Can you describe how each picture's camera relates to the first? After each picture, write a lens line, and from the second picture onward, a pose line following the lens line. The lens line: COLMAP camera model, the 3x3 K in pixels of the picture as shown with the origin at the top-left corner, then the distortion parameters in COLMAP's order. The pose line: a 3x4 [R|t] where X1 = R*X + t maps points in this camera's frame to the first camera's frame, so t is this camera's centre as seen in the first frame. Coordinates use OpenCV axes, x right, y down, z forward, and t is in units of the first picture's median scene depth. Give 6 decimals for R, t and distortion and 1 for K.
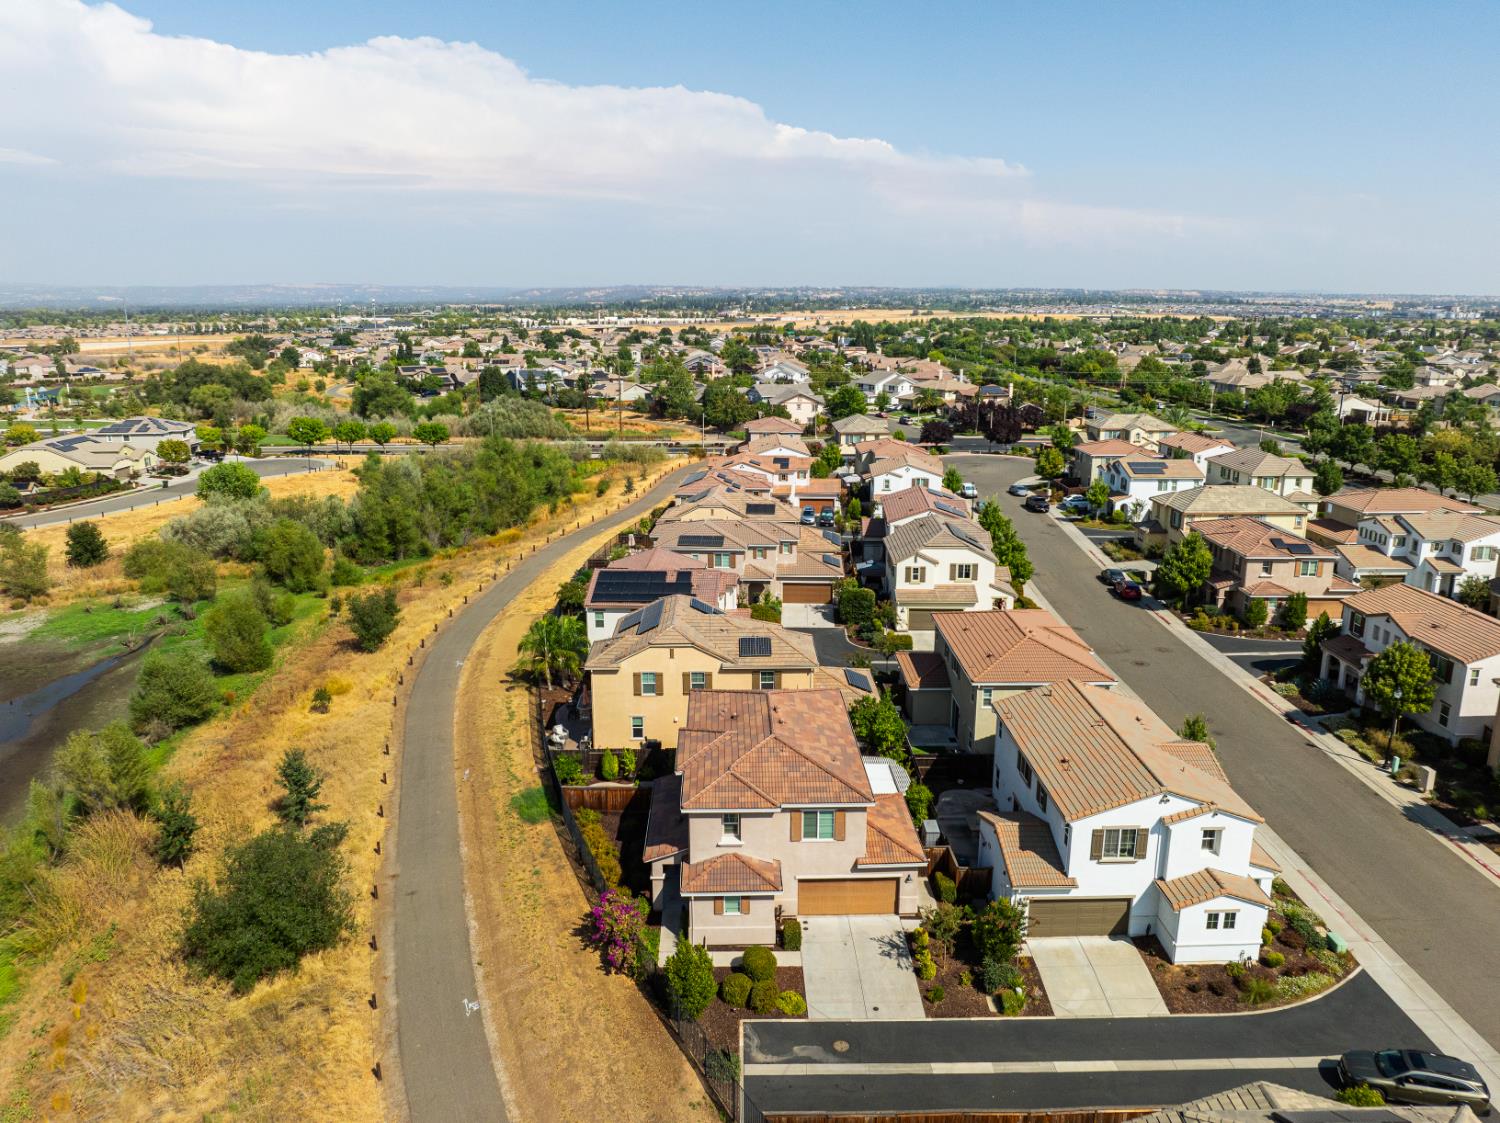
lens RADIAL K [[1052.7, 0, 748.7], [0, 1052.7, 560.3], [0, 0, 1]] dist [-0.044257, 0.007281]
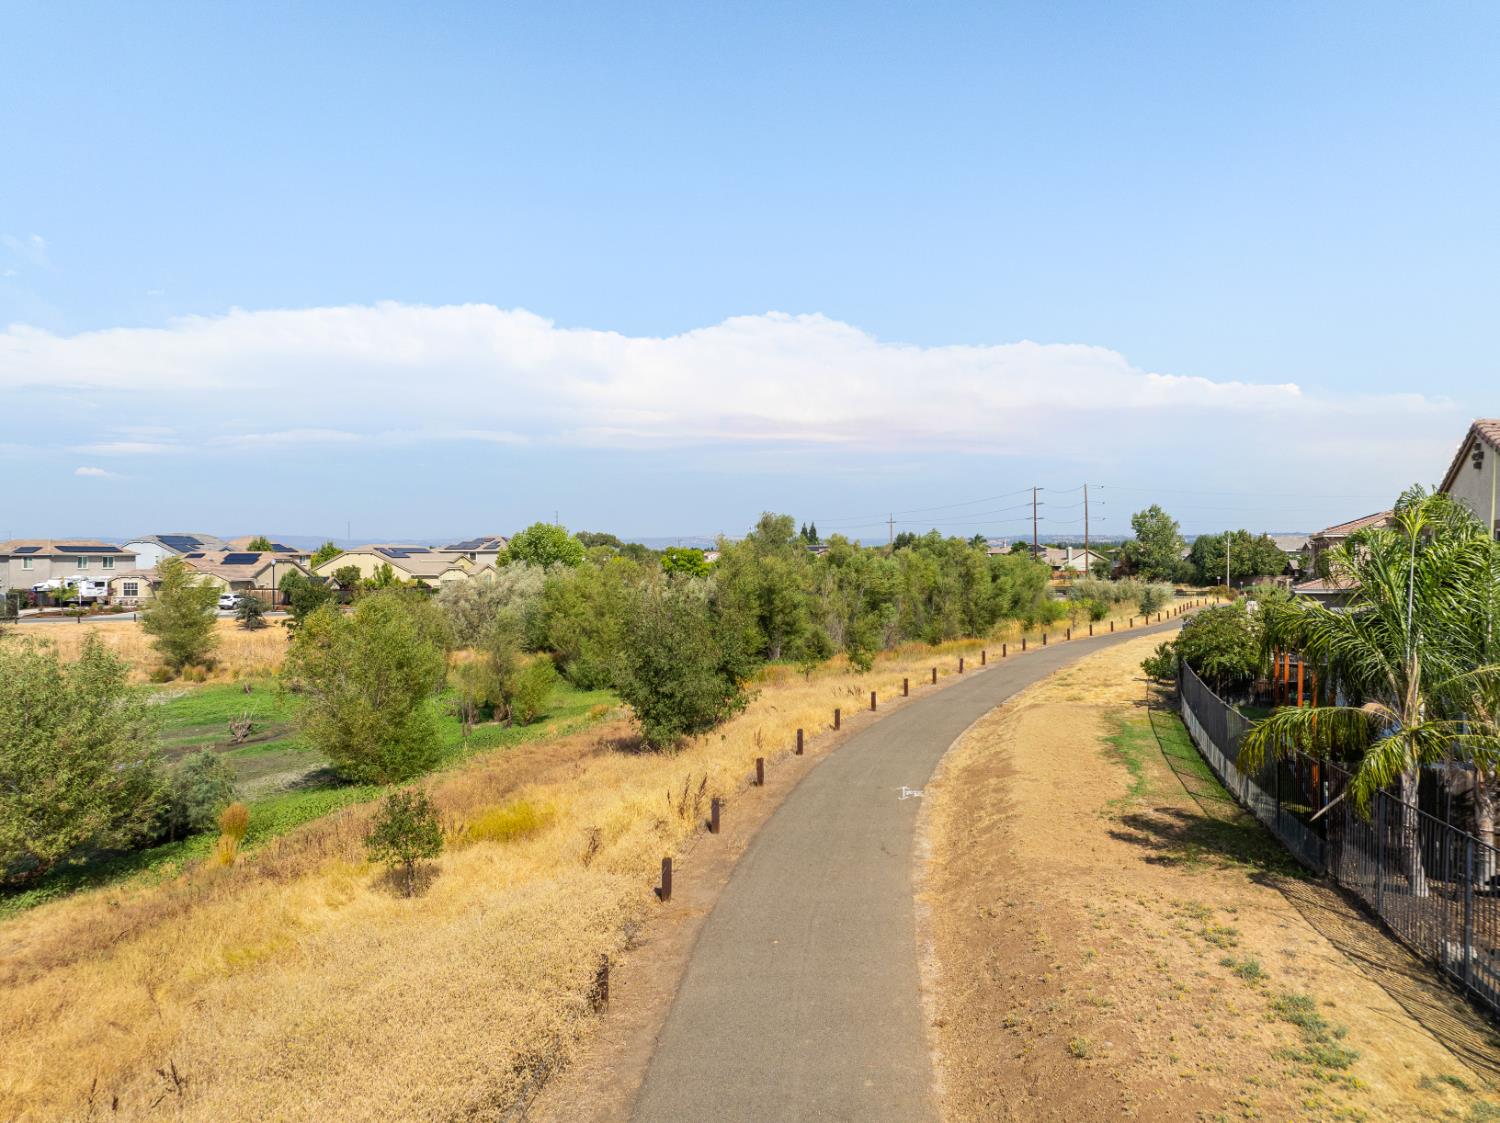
lens RADIAL K [[1052.7, 0, 748.7], [0, 1052.7, 560.3], [0, 0, 1]] dist [-0.044257, 0.007281]
pose [[0.933825, -0.003476, -0.357714, -0.202258], [-0.080298, 0.972399, -0.219071, 0.097210], [0.348602, 0.233297, 0.907771, 0.657125]]
